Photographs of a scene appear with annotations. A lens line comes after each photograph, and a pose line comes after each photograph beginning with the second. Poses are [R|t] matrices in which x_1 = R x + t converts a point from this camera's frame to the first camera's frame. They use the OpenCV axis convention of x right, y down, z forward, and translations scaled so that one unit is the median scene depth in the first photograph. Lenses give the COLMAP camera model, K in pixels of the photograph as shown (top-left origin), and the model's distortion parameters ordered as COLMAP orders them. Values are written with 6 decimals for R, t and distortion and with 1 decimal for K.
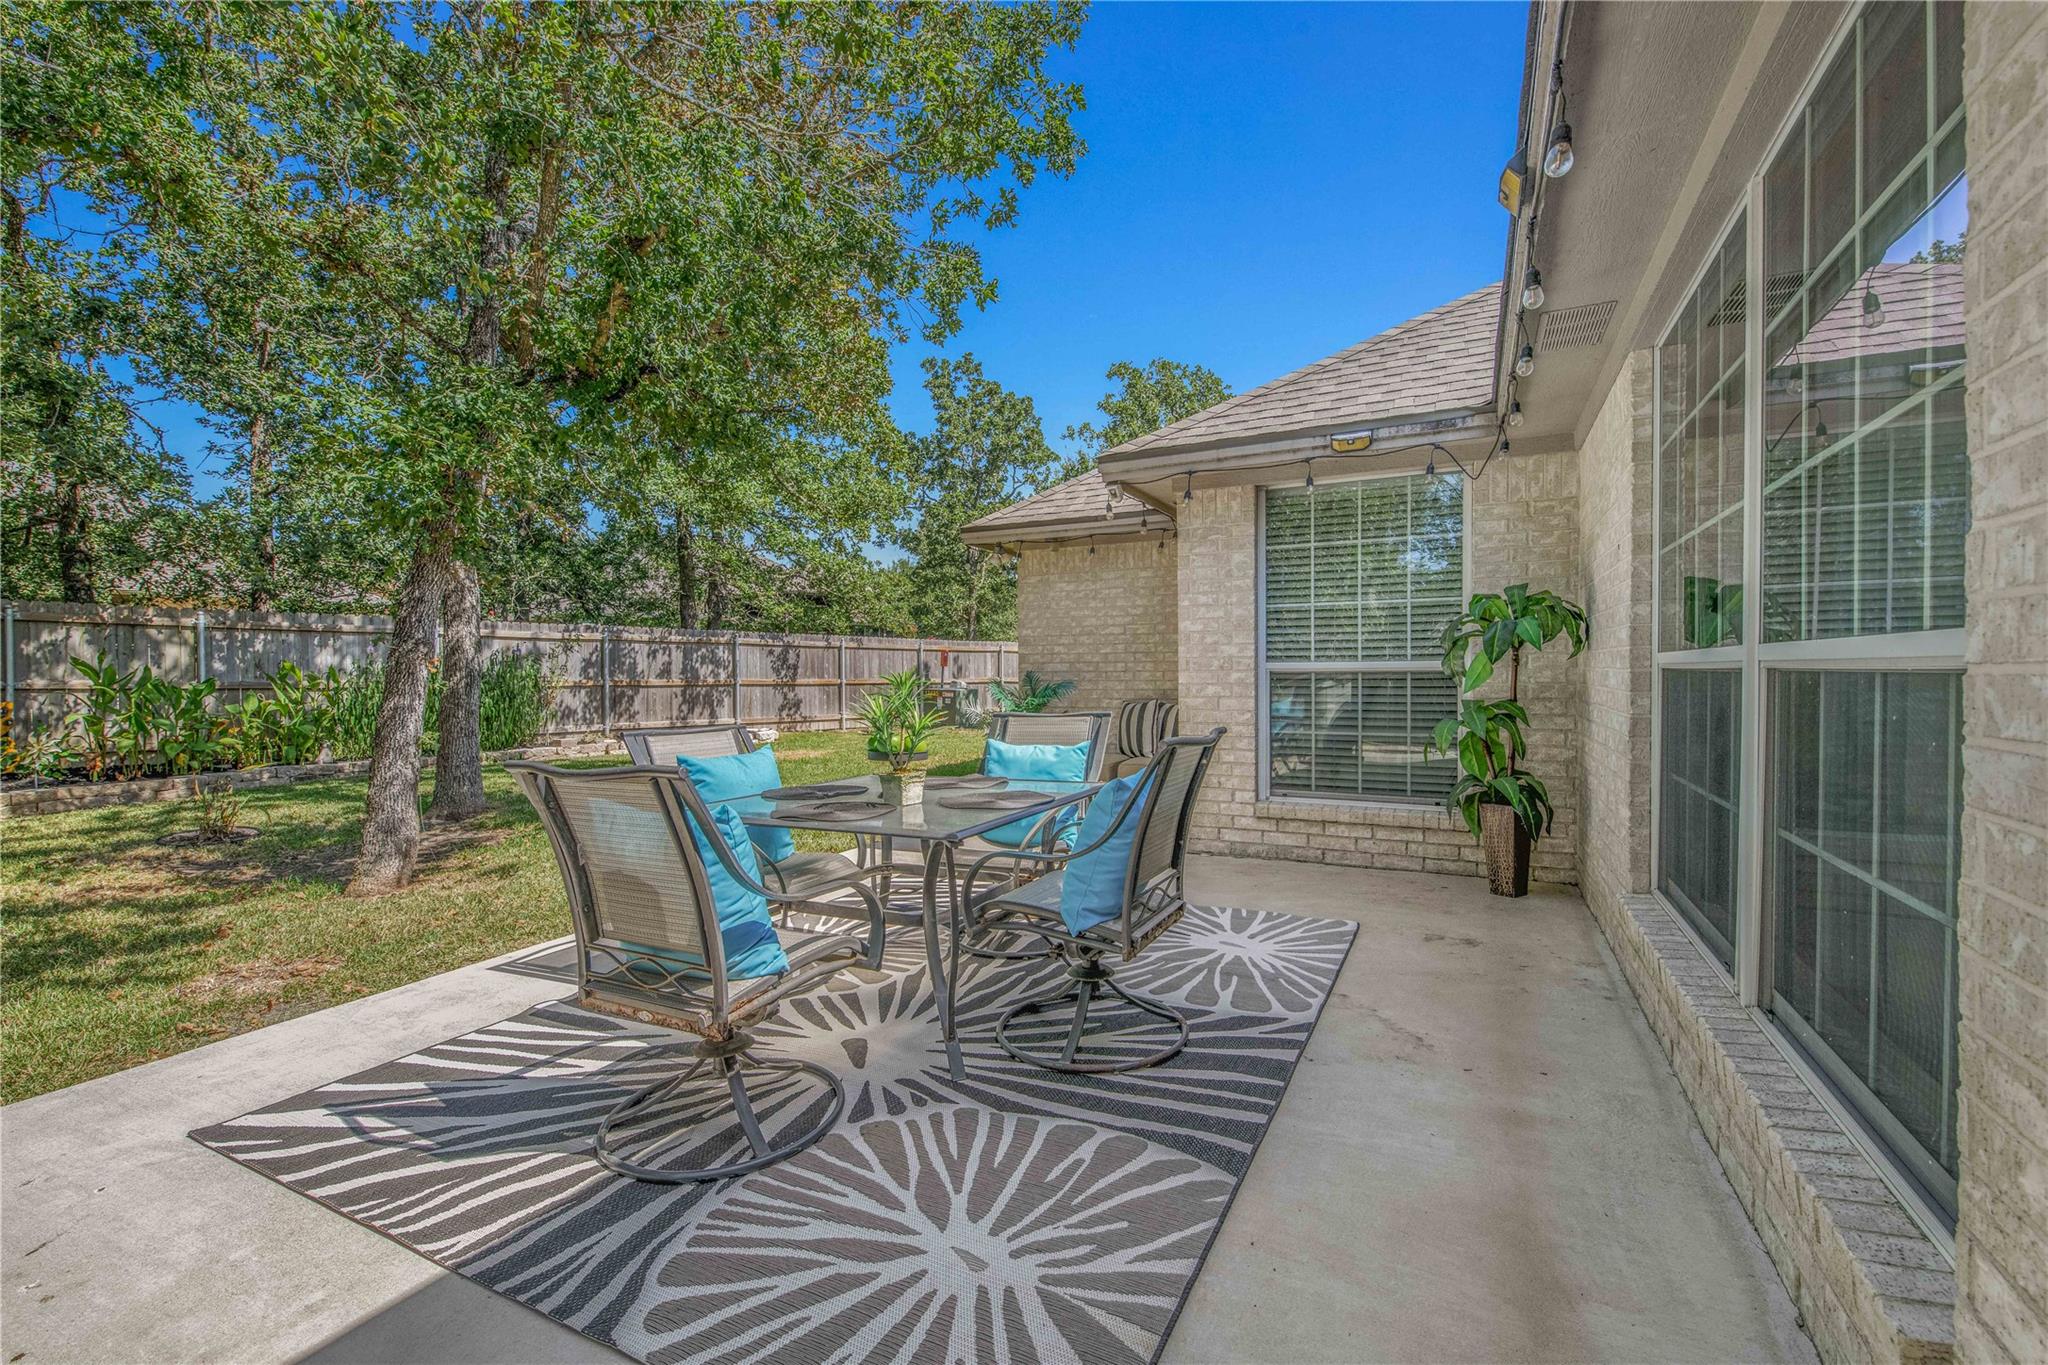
lens RADIAL K [[870.3, 0, 1058.4], [0, 870.3, 684.0], [0, 0, 1]] dist [-0.003566, -0.000627]
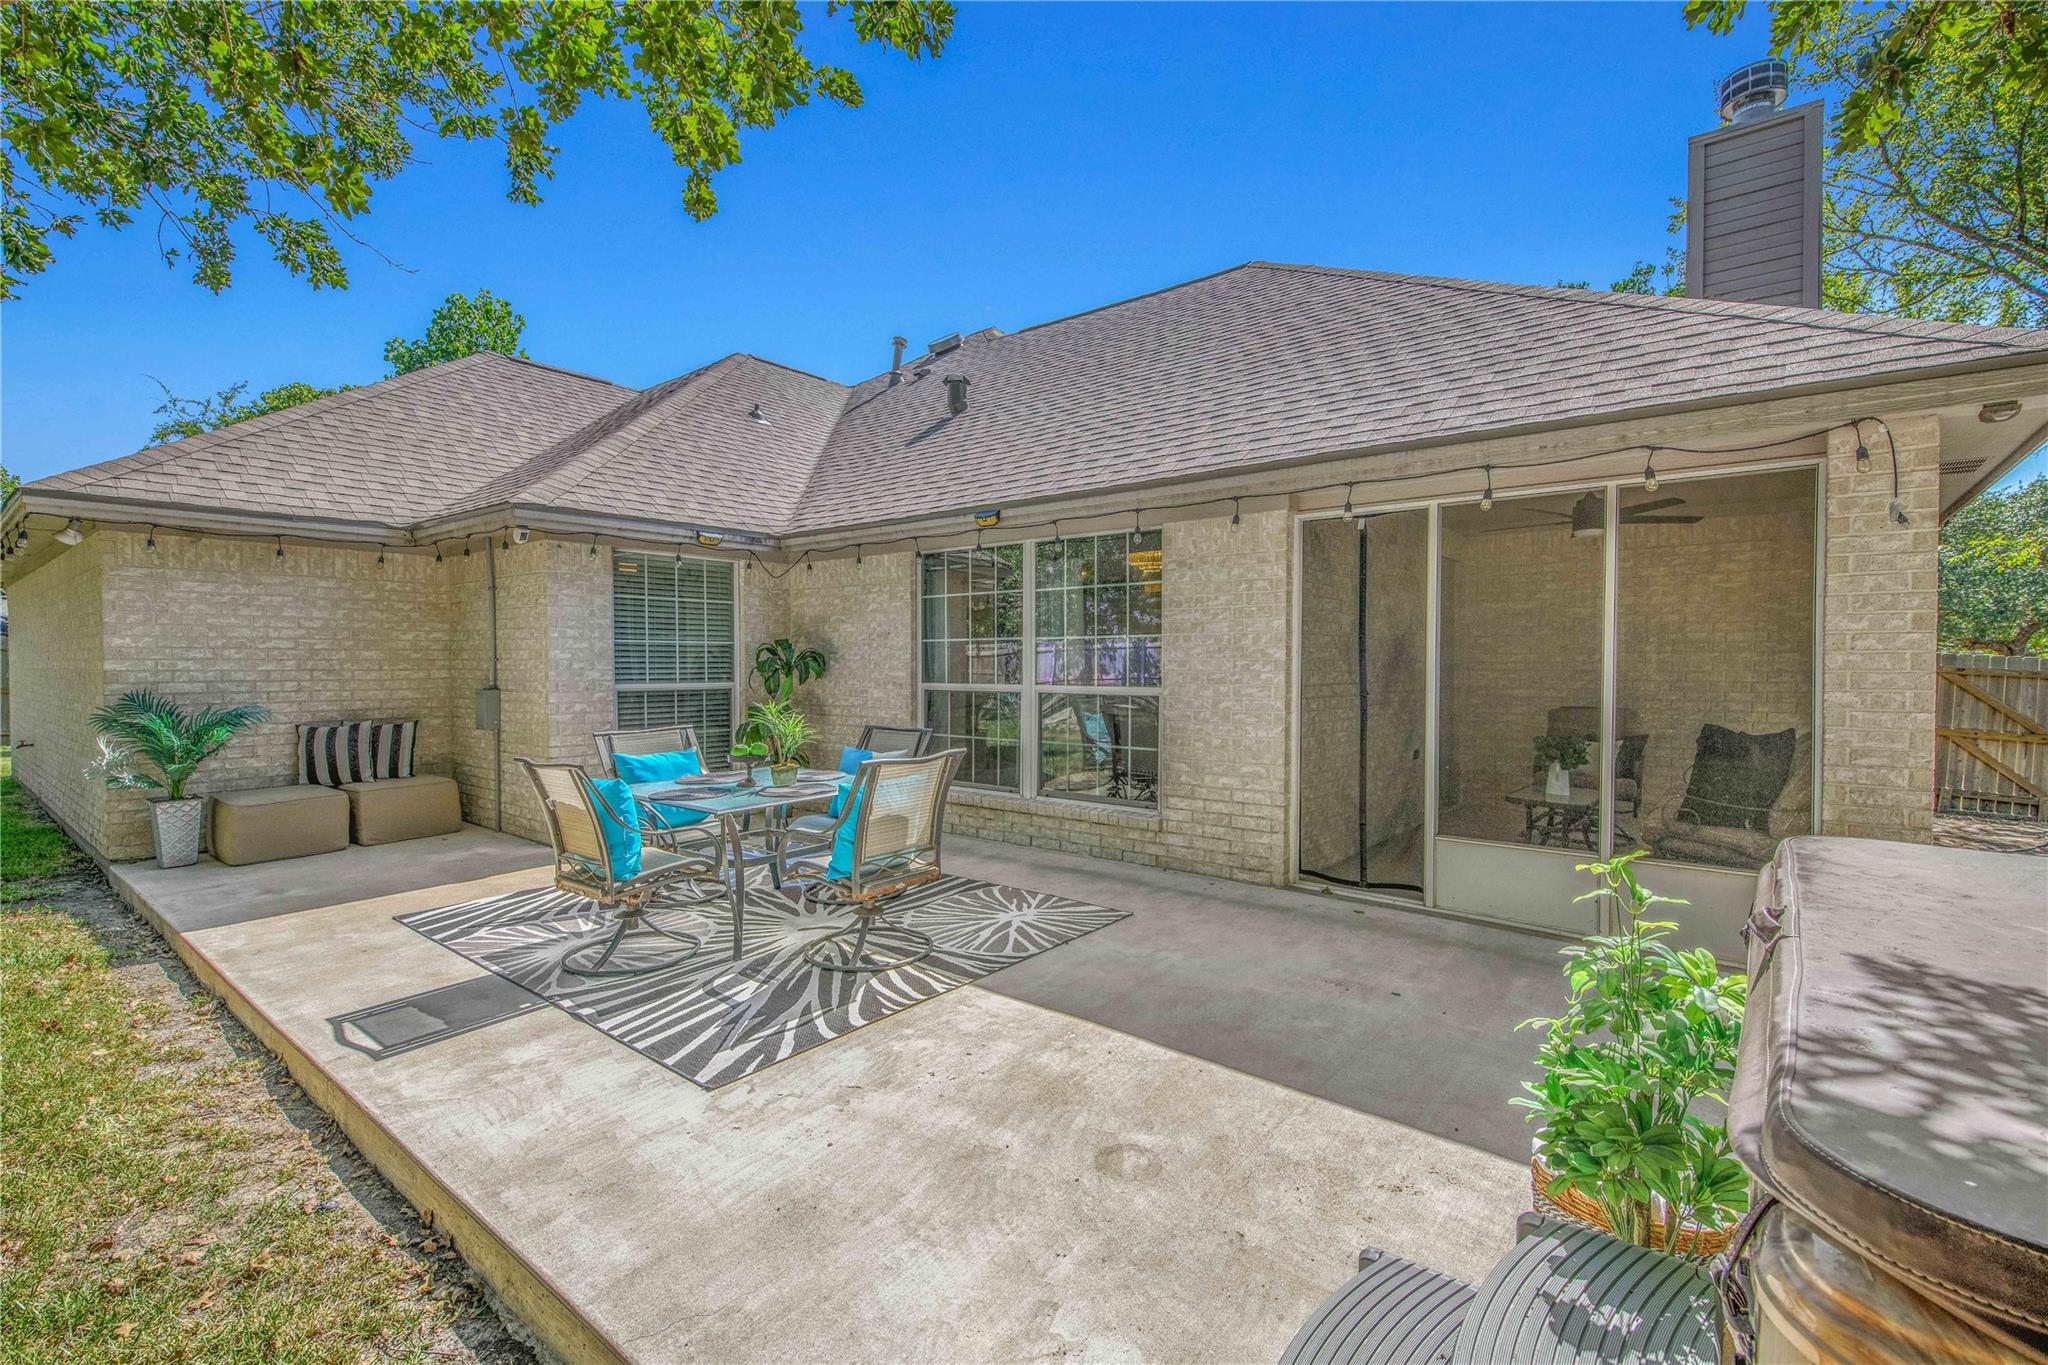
lens RADIAL K [[870.3, 0, 1058.4], [0, 870.3, 684.0], [0, 0, 1]] dist [-0.003566, -0.000627]
pose [[0.205297, -0.015048, 0.978584, -2.018161], [0.018966, 0.999755, 0.011394, -0.062000], [-0.978516, 0.016221, 0.205532, 0.236691]]
